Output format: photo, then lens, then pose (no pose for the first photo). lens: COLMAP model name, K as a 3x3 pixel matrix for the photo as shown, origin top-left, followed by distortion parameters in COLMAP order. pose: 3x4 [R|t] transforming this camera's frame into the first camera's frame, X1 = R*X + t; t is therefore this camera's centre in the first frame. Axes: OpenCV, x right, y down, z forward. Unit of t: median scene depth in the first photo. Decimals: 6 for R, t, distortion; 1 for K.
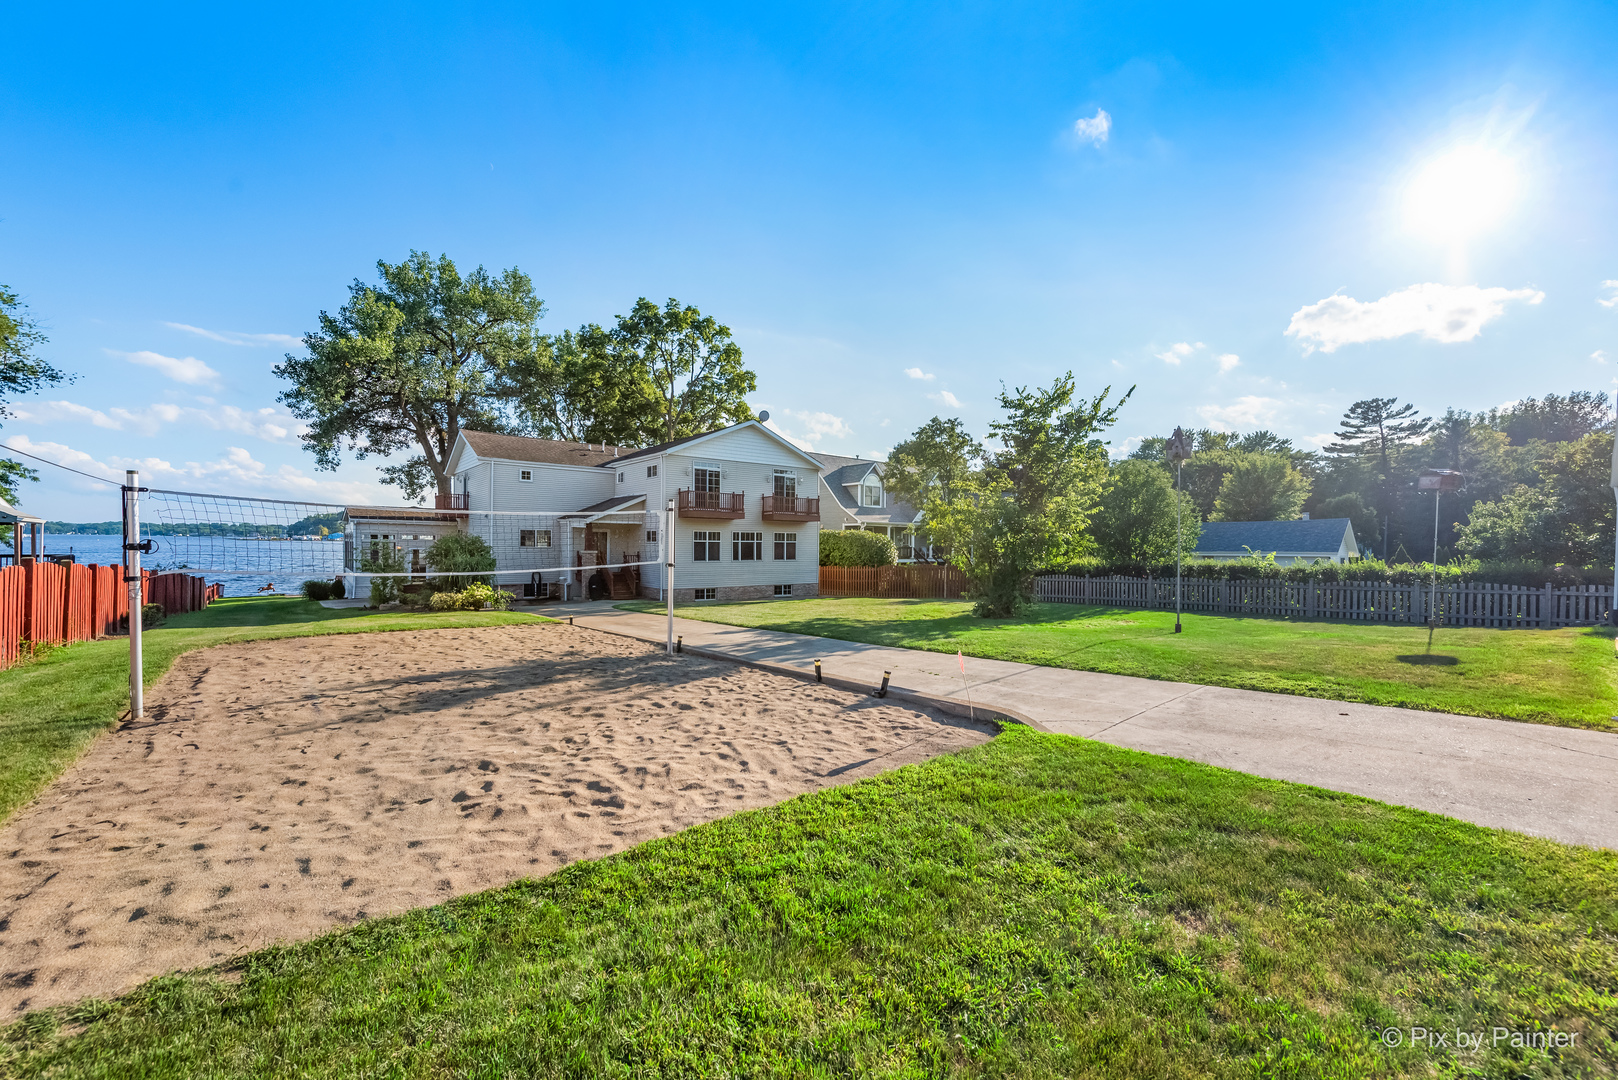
lens RADIAL K [[640.0, 0, 811.2], [0, 640.0, 541.9], [0, 0, 1]] dist [-0.000982, -0.000265]
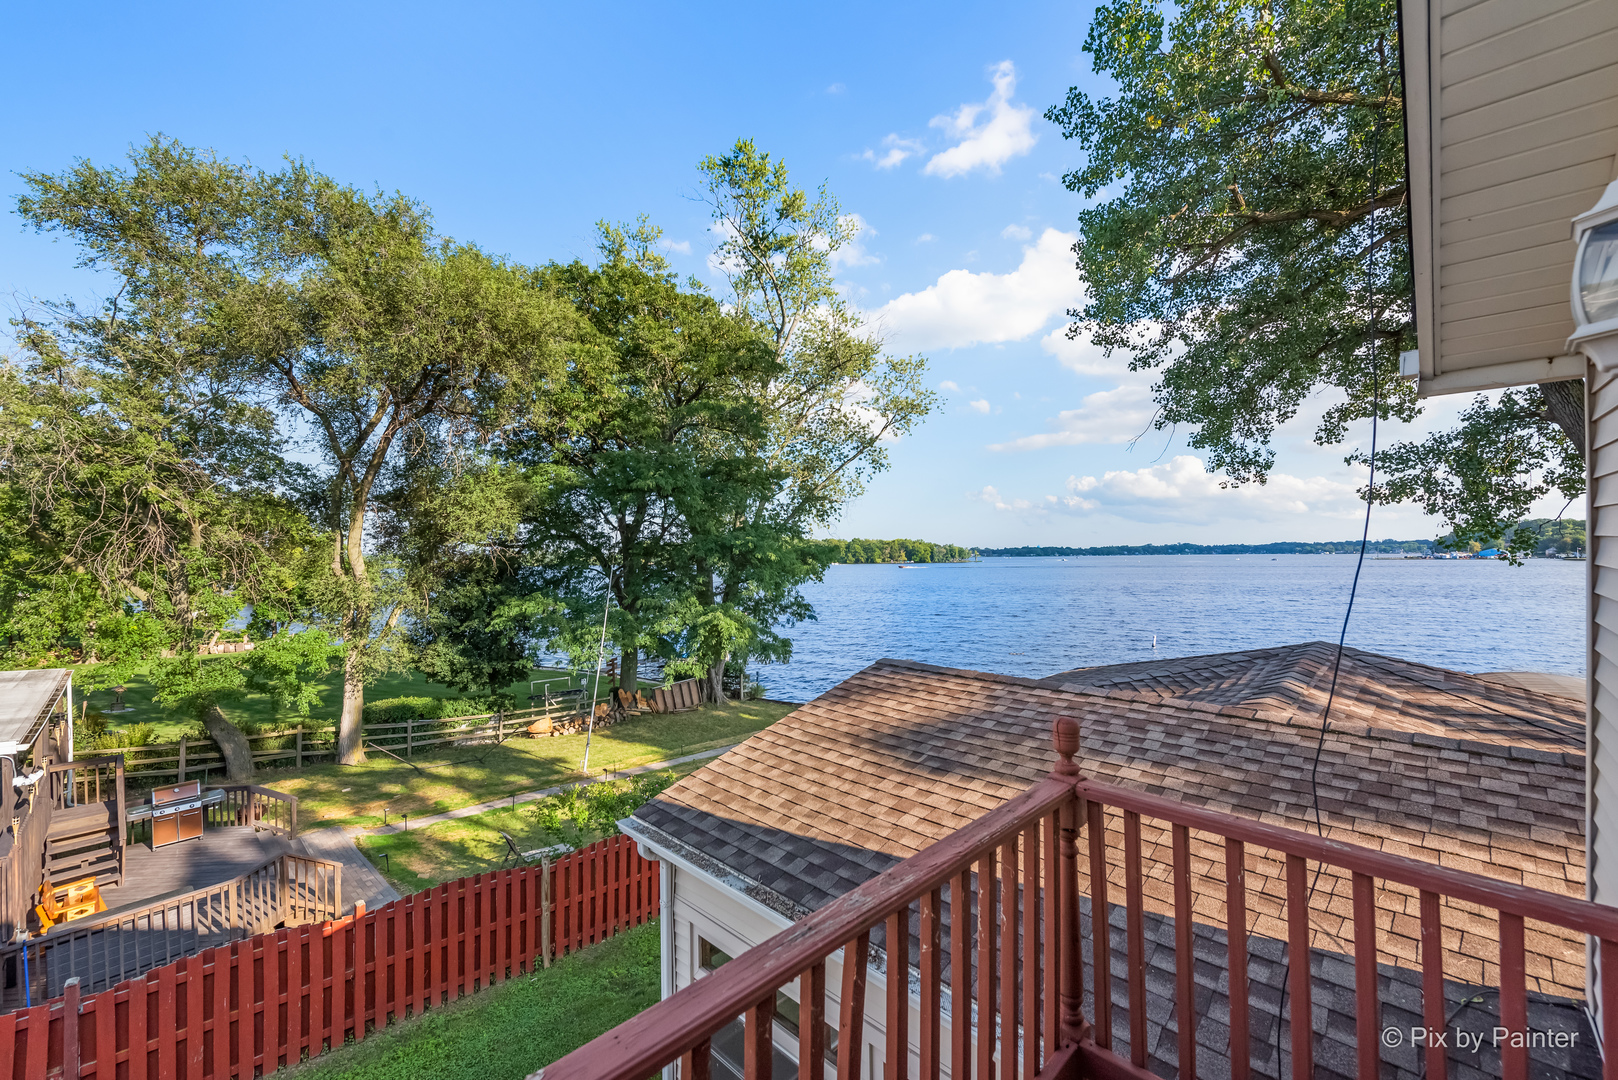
lens RADIAL K [[640.0, 0, 811.0], [0, 640.0, 545.1], [0, 0, 1]] dist [-0.000982, -0.000265]
pose [[0.107619, -0.024917, -0.993880, -0.356783], [0.006244, 0.999683, -0.024386, -0.059964], [0.994173, -0.003581, 0.107740, 0.650665]]
